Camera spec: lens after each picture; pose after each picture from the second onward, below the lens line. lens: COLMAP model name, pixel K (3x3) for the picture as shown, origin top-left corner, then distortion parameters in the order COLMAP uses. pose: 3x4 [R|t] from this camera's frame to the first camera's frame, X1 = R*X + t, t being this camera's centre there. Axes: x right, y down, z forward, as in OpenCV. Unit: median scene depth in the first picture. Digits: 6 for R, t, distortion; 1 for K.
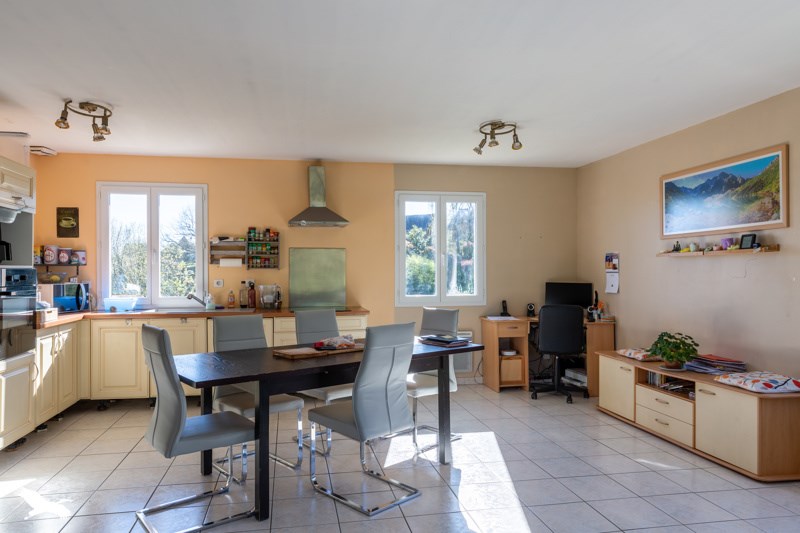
lens RADIAL K [[540.1, 0, 396.1], [0, 540.1, 266.3], [0, 0, 1]] dist [-0.002431, -0.002210]
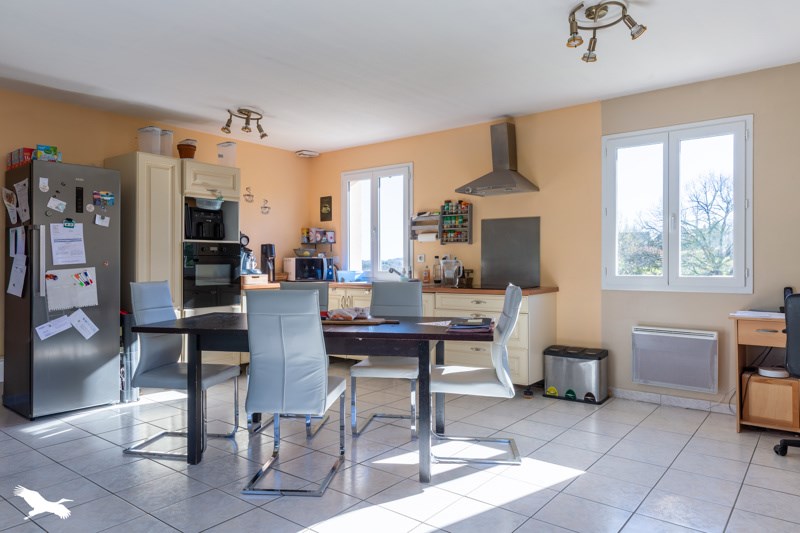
lens RADIAL K [[540.1, 0, 396.7], [0, 540.1, 268.8], [0, 0, 1]] dist [-0.002431, -0.002210]
pose [[0.647723, 0.010597, -0.761802, 0.419233], [0.006958, 0.999779, 0.019823, 0.030857], [0.761844, -0.018140, 0.647507, 0.308217]]
